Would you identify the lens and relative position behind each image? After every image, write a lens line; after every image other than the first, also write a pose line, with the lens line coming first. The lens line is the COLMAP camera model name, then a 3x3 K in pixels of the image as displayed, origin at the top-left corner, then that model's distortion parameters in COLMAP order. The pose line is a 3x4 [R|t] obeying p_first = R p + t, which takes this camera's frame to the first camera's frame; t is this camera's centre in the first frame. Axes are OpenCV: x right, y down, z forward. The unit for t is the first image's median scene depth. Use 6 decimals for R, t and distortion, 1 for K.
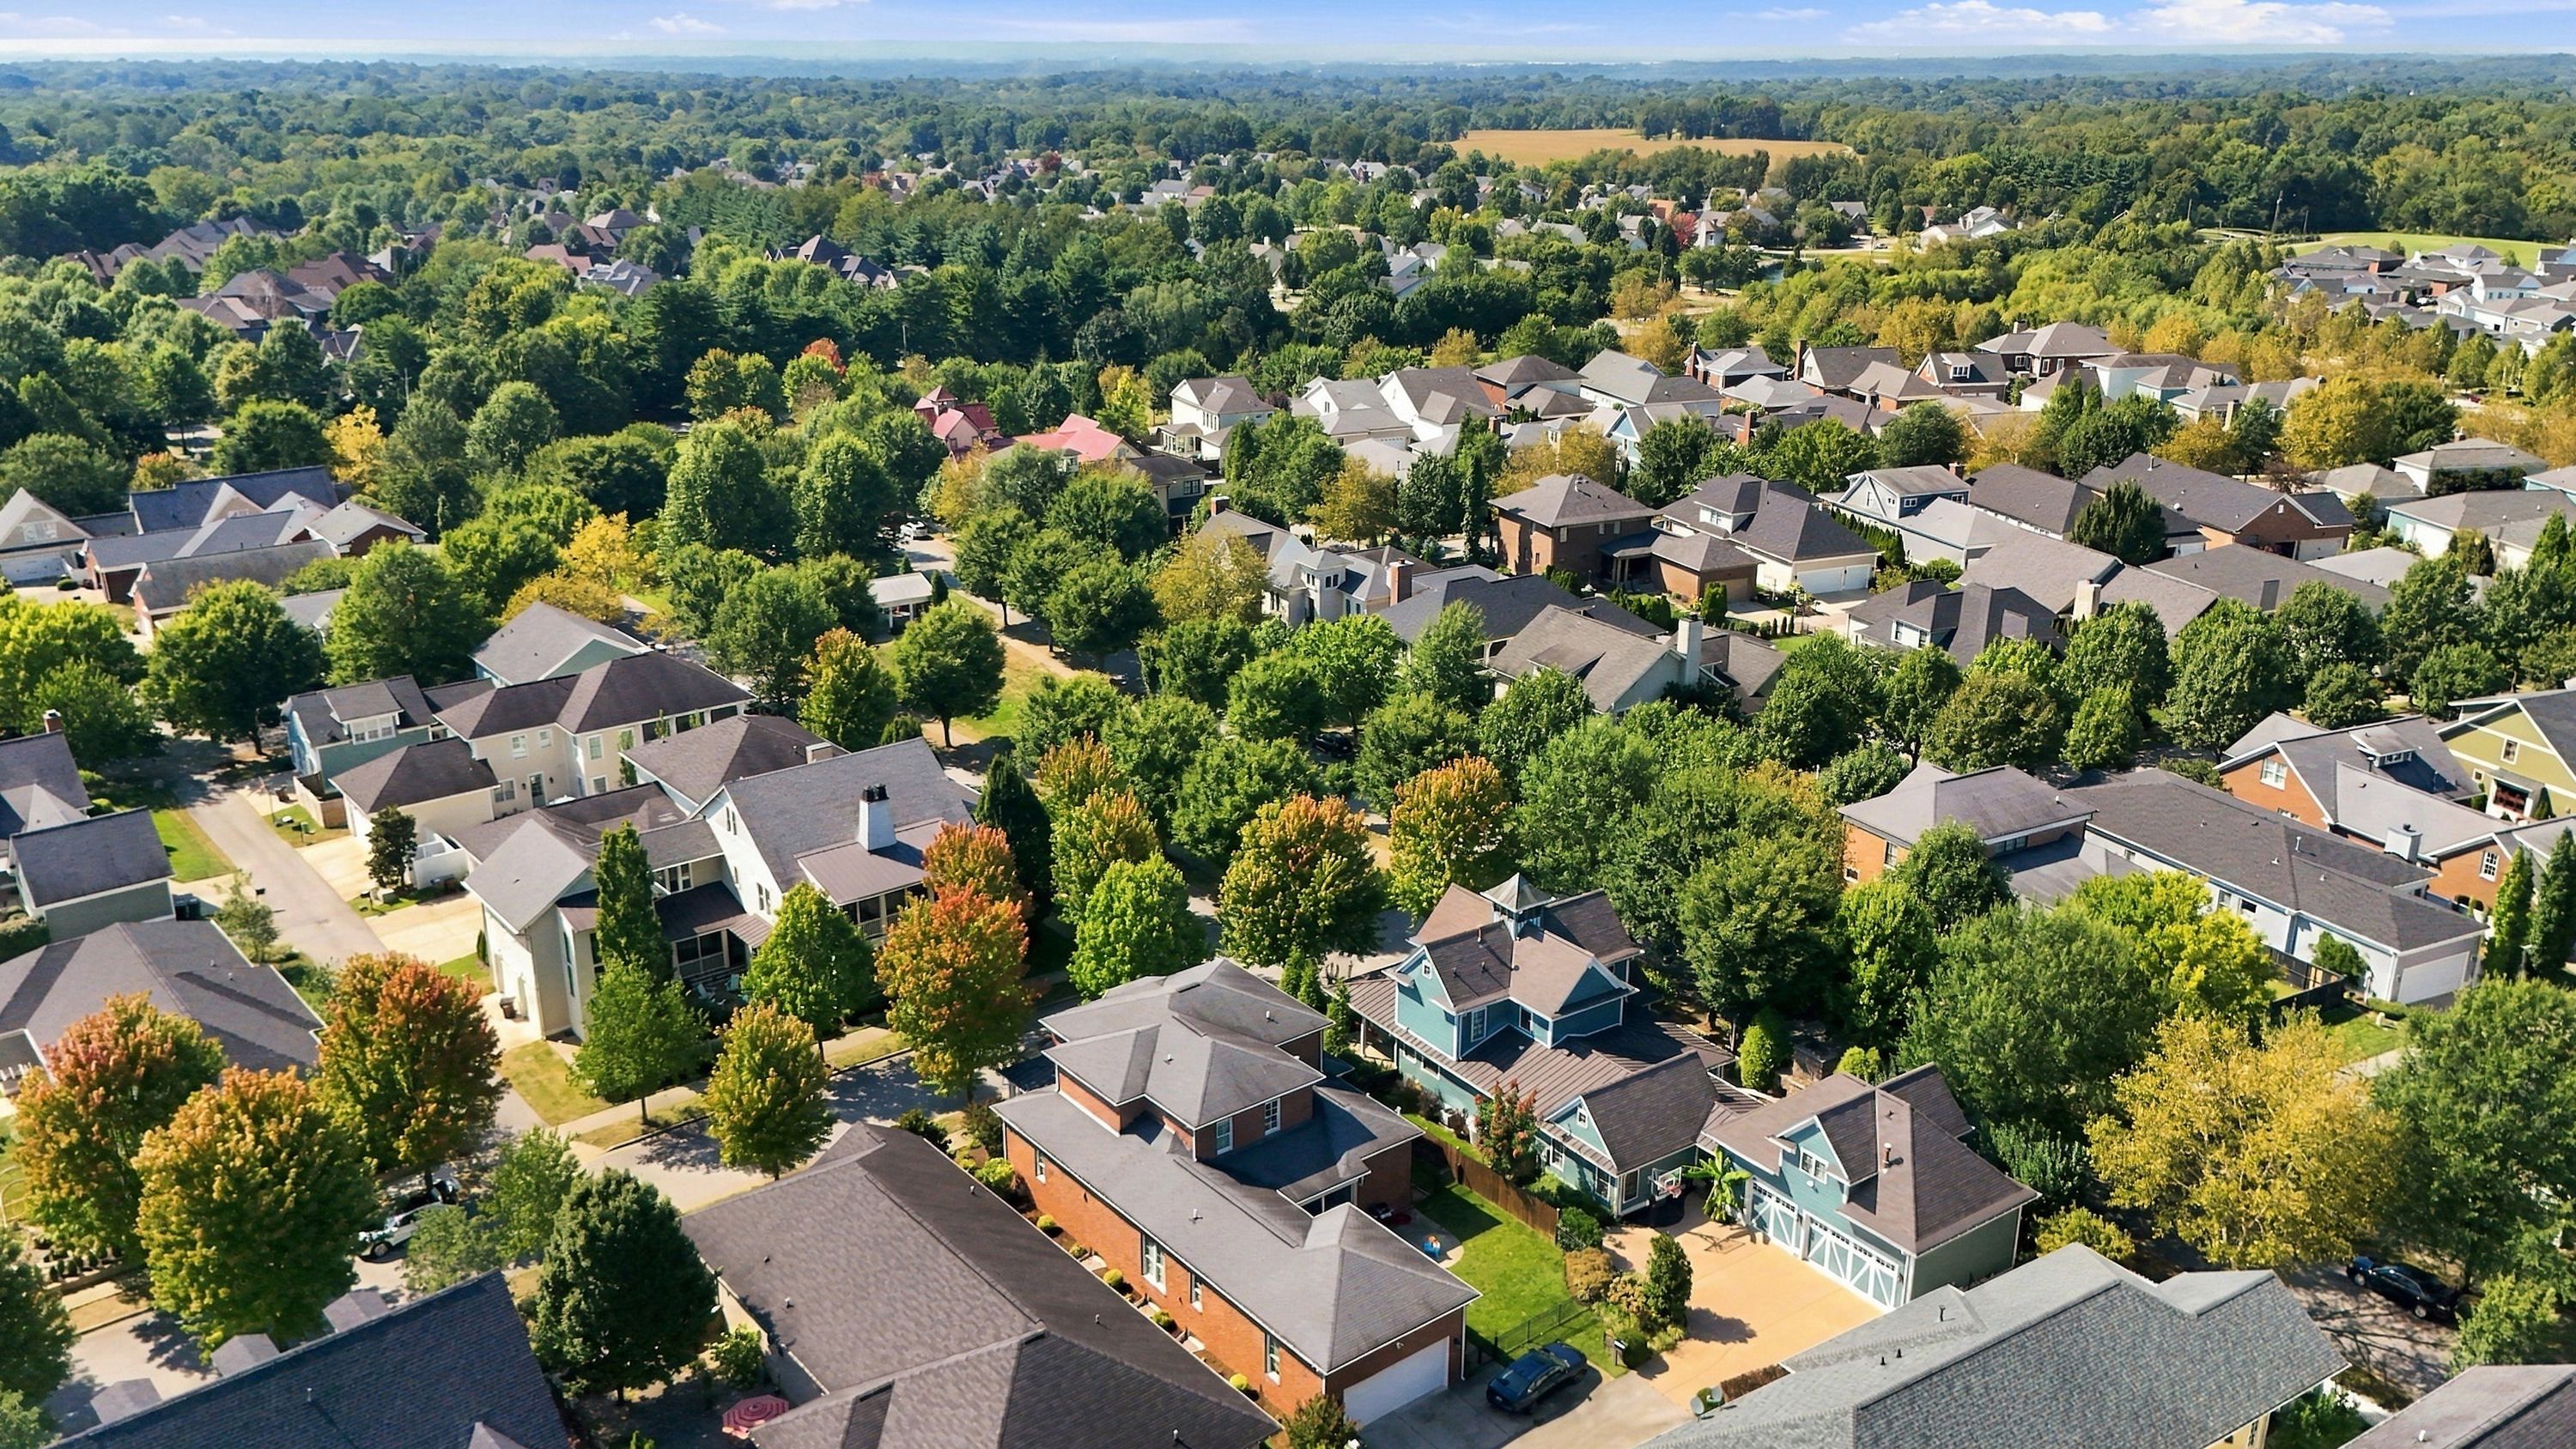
lens RADIAL K [[1890.0, 0, 1288.0], [0, 1890.0, 724.5], [0, 0, 1]] dist [0.090296, -0.108036]
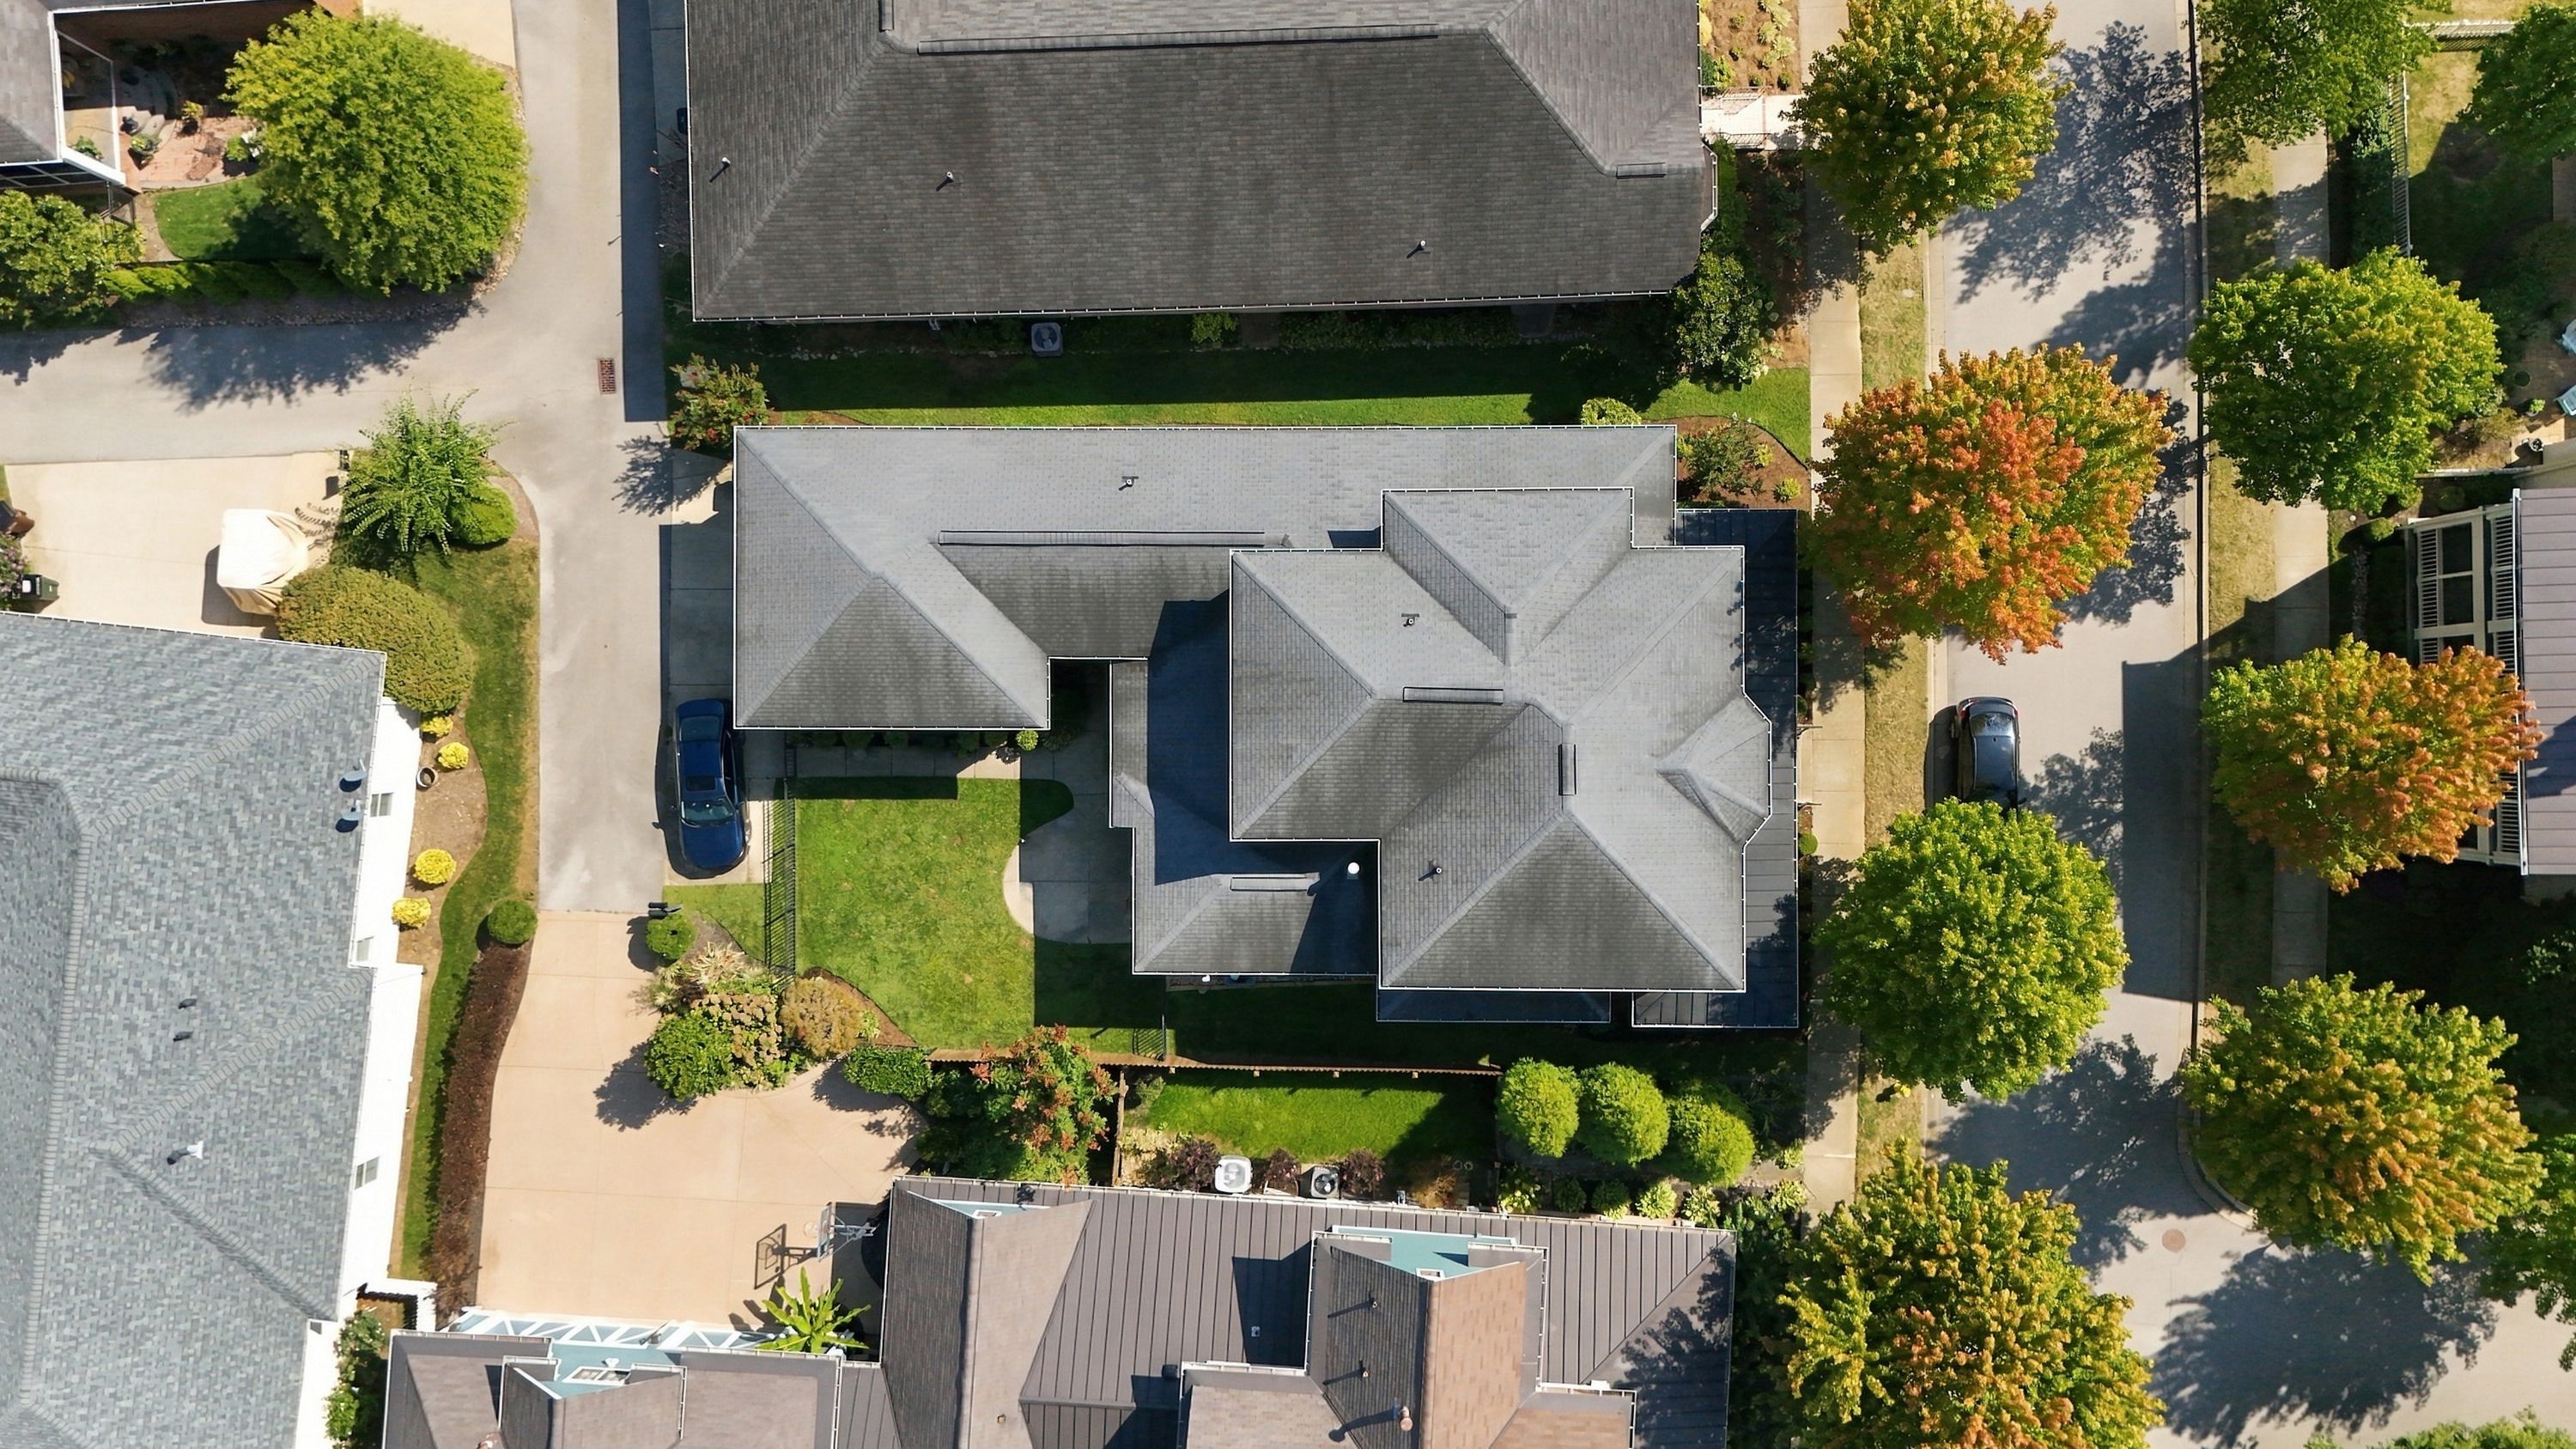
lens RADIAL K [[1890.5, 0, 1288.0], [0, 1890.5, 724.5], [0, 0, 1]] dist [0.090296, -0.108036]
pose [[-0.619137, 0.785263, -0.005548, -0.012525], [-0.238231, -0.181090, 0.954176, -0.316304], [0.748275, 0.592088, 0.299194, 0.779626]]
